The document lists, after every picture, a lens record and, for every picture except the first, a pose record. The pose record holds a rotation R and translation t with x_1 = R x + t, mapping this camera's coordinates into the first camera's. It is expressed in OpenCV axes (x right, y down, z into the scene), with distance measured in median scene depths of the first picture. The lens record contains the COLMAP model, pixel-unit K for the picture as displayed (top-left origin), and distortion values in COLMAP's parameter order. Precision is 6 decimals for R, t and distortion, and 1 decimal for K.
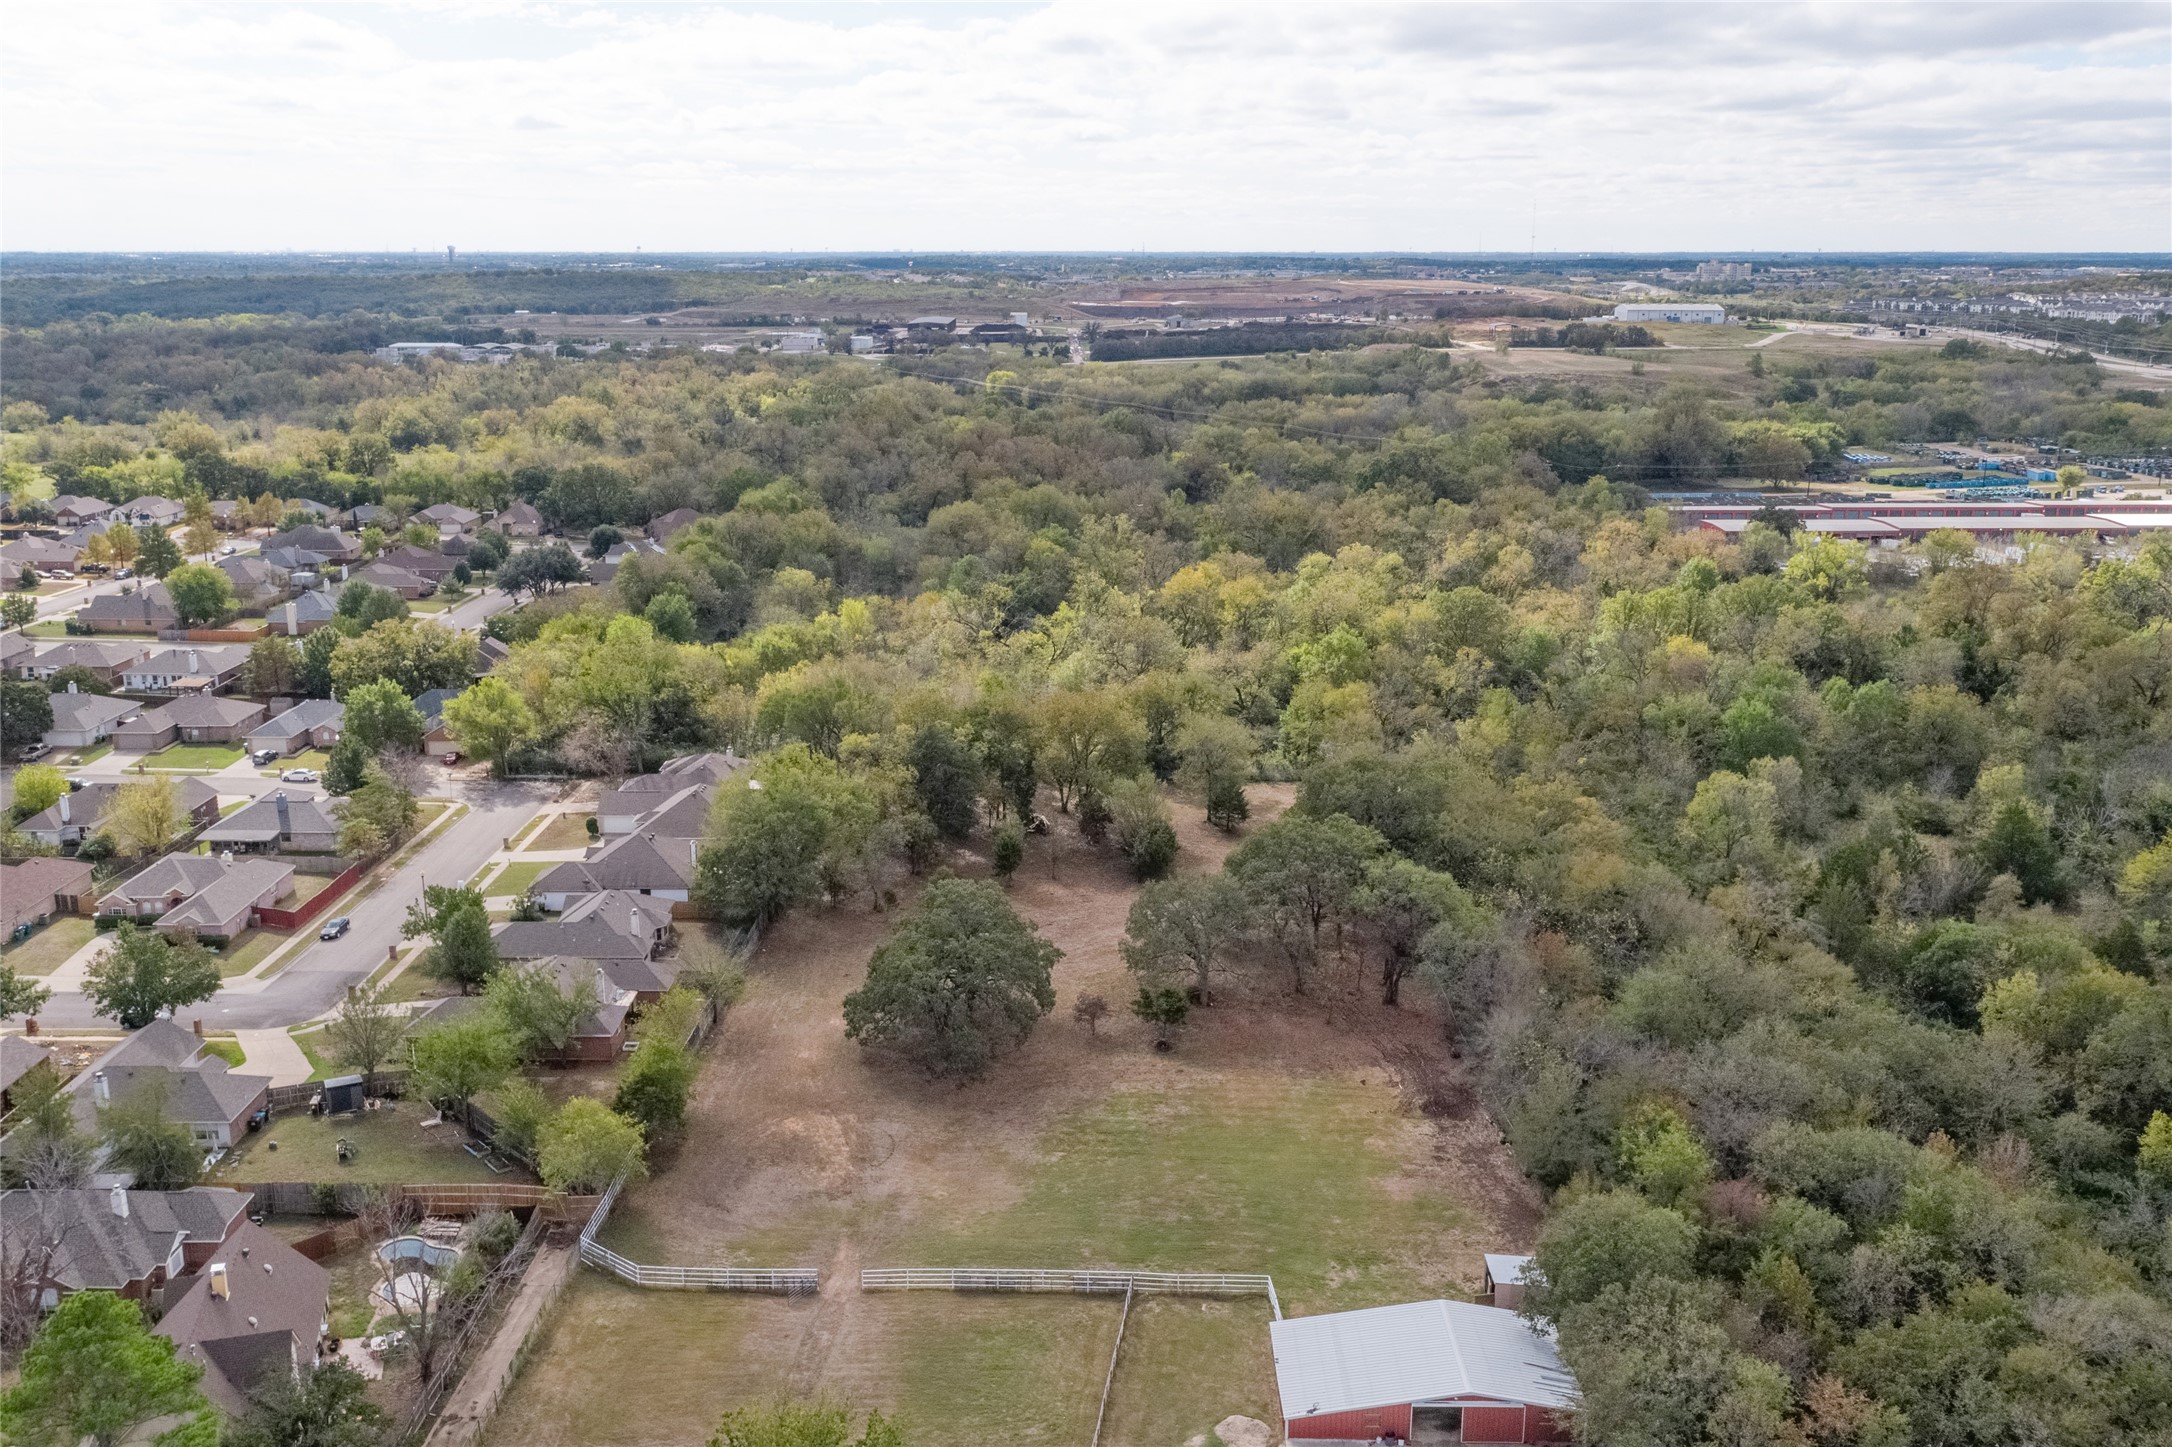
lens RADIAL K [[1874.9, 0, 1115.4], [0, 1874.9, 721.9], [0, 0, 1]] dist [0.004887, 0.010685]
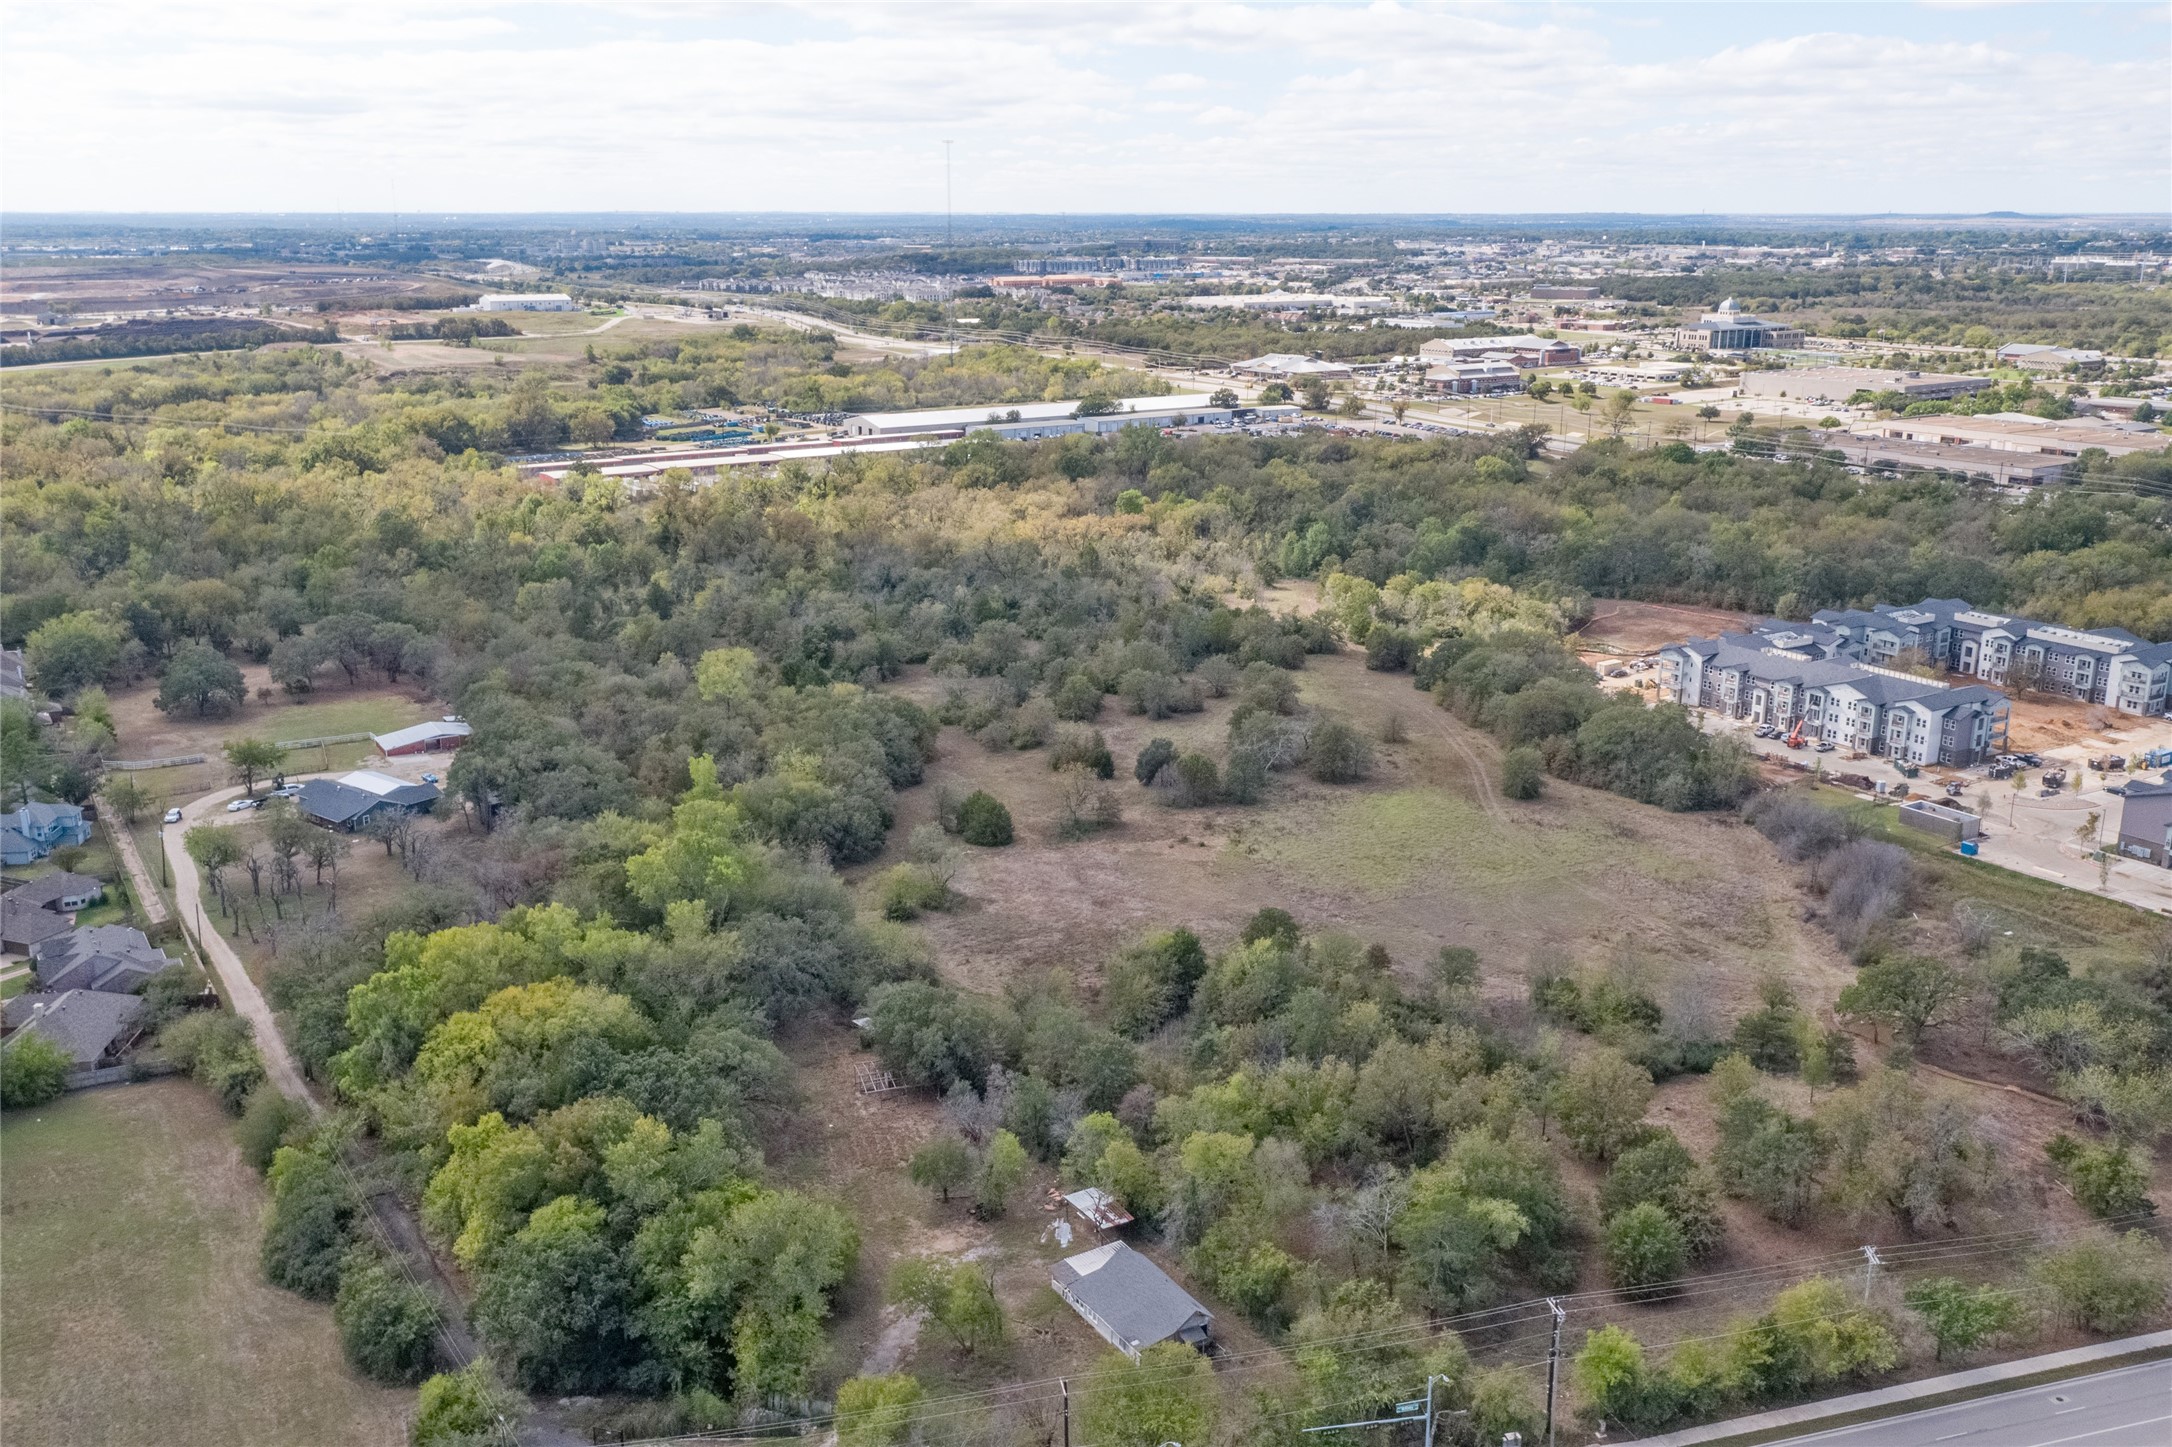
lens RADIAL K [[1881.8, 0, 1086.0], [0, 1881.8, 723.5], [0, 0, 1]] dist [0.007545, 0.003482]
pose [[0.851463, -0.141032, 0.505095, -0.102899], [0.130269, 0.989851, 0.056783, 0.058127], [-0.507977, 0.017450, 0.861194, -0.484233]]
